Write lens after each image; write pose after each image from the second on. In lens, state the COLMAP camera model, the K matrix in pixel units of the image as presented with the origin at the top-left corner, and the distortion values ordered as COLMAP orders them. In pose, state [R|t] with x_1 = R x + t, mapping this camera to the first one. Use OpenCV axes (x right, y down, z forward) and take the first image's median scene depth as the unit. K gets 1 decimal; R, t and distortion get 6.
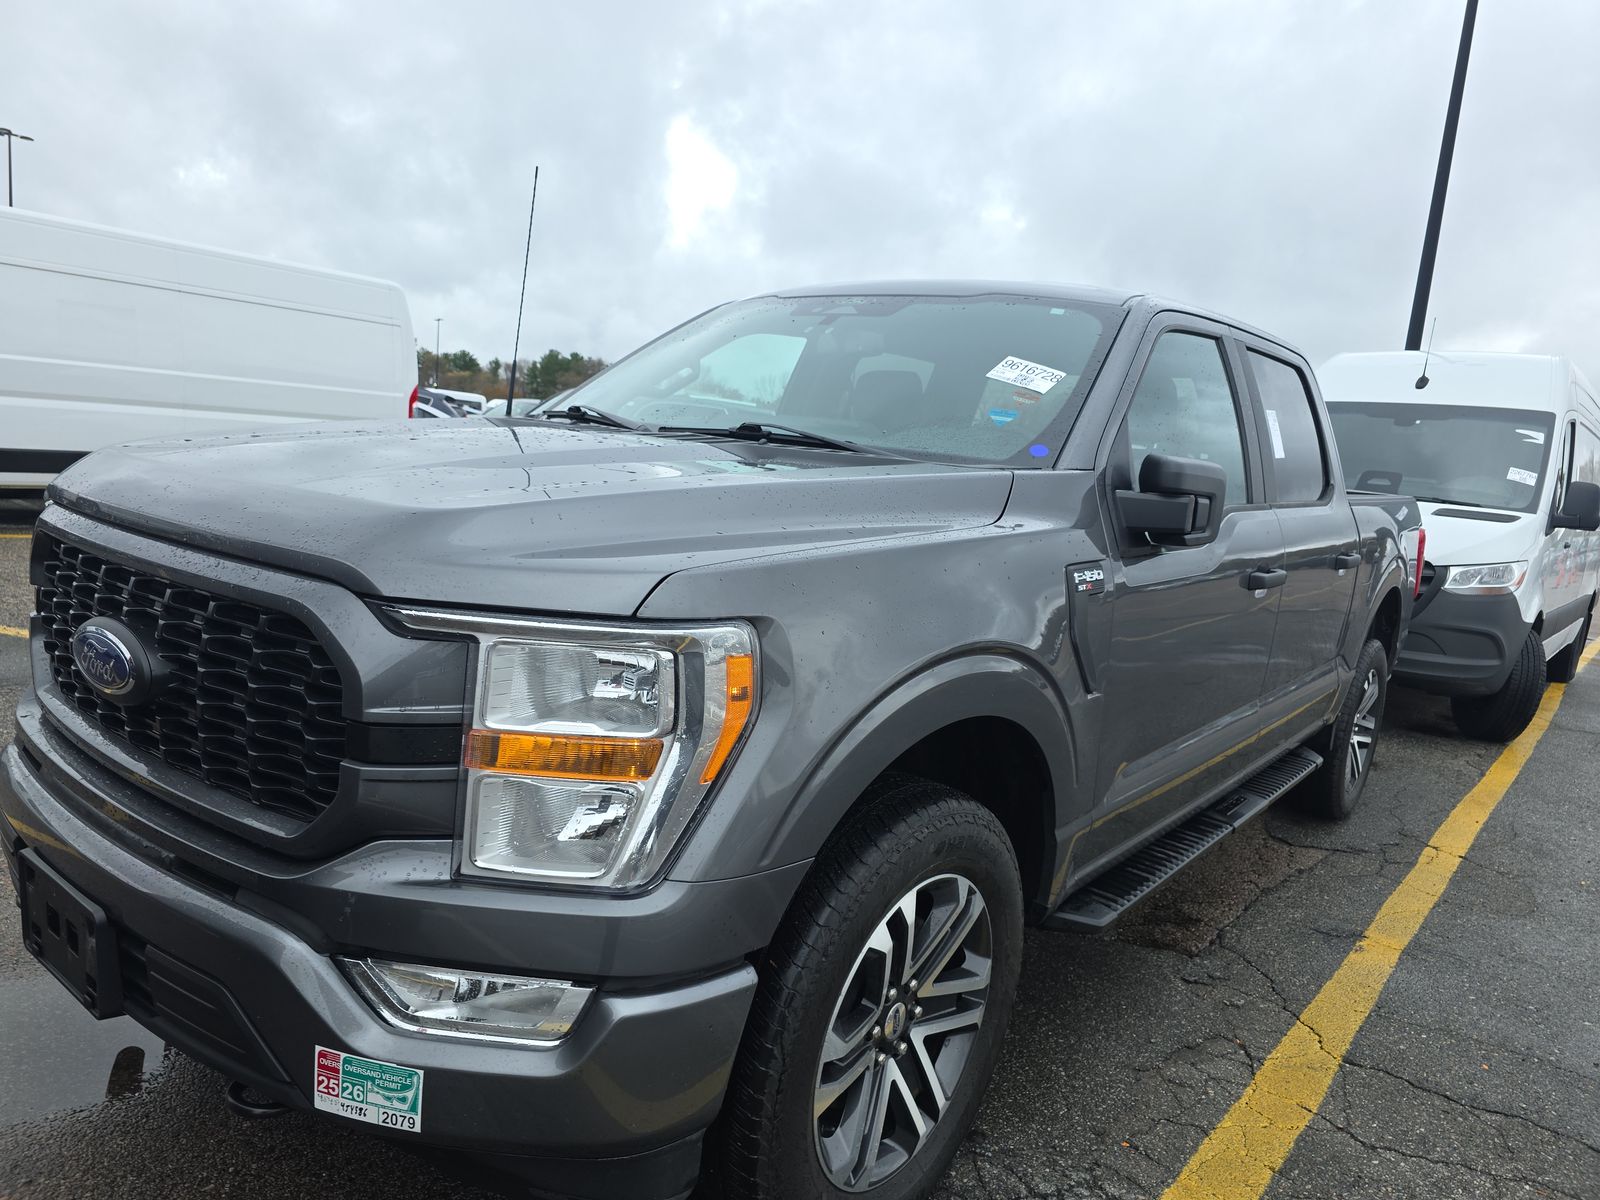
lens RADIAL K [[1067.0, 0, 767.5], [0, 1067.0, 621.9], [0, 0, 1]] dist [0.041203, -0.035358]
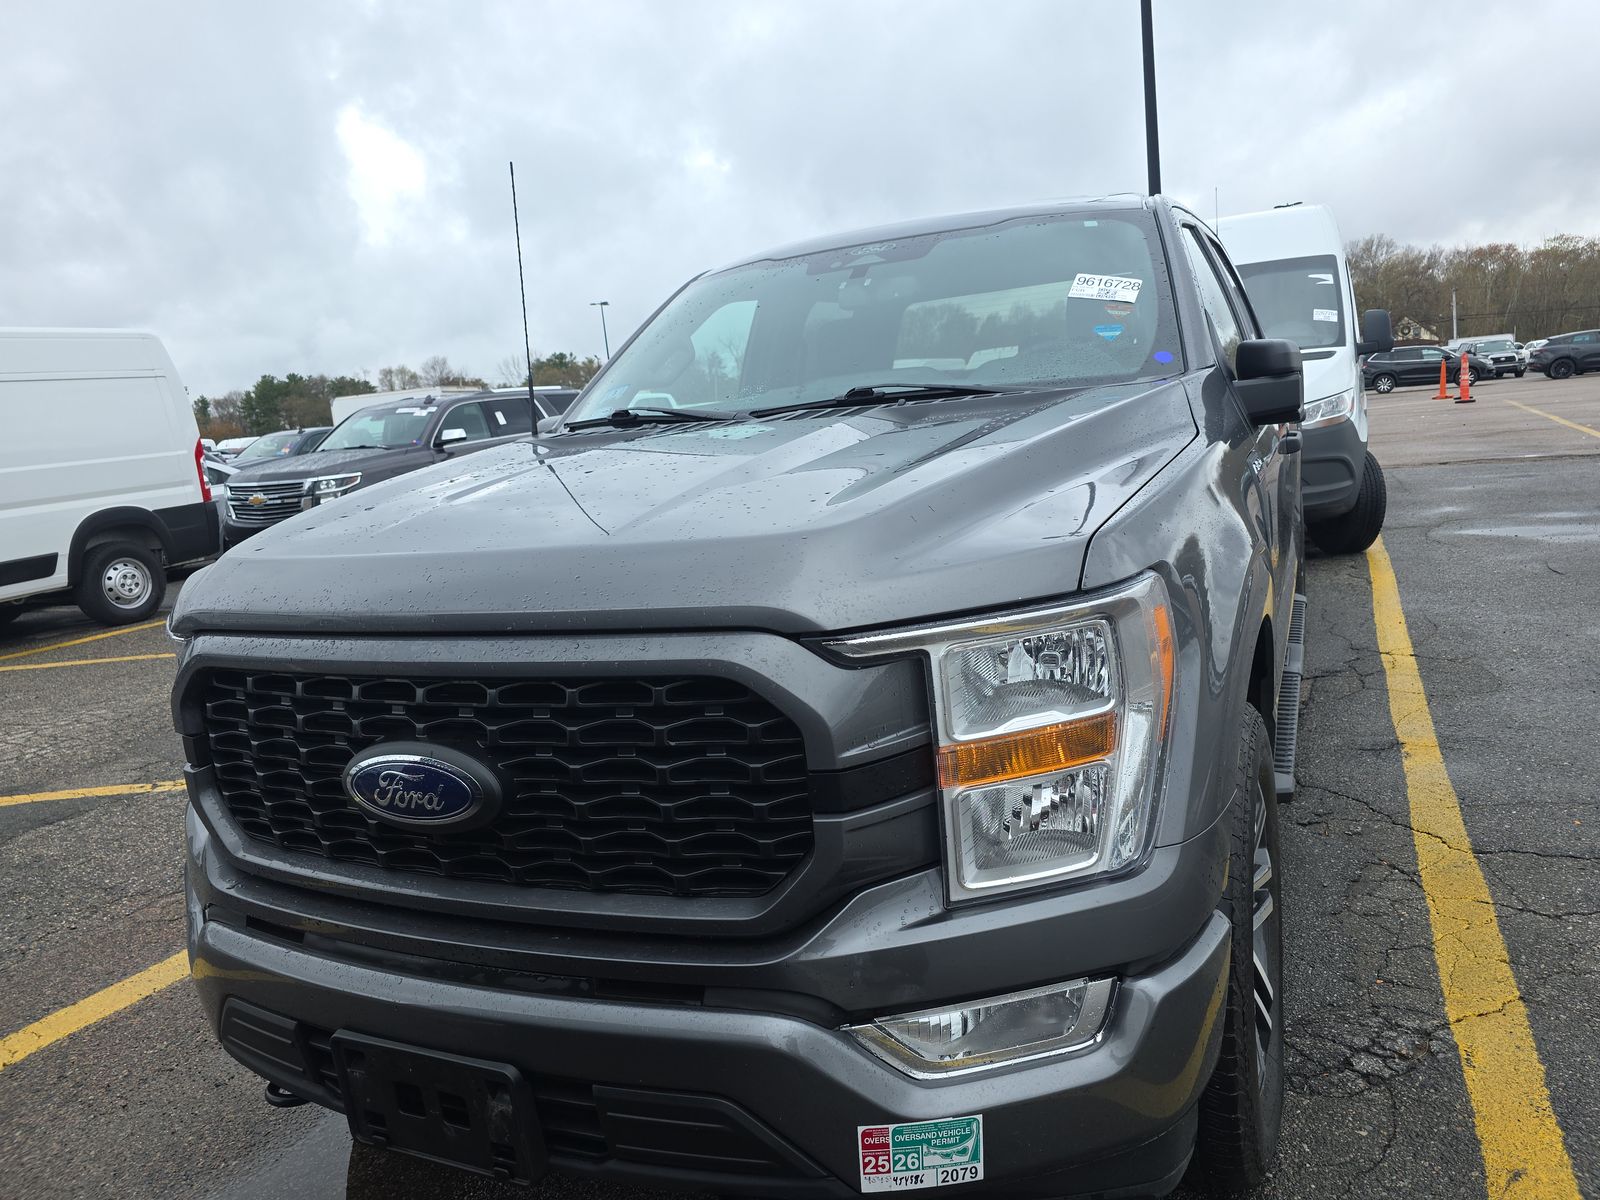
lens RADIAL K [[1067.0, 0, 792.5], [0, 1067.0, 600.3], [0, 0, 1]] dist [0.041203, -0.035358]
pose [[0.951917, -0.231536, 0.200613, -0.510361], [0.228019, 0.972802, 0.040790, -0.084348], [-0.204601, 0.006915, 0.978821, 0.106519]]
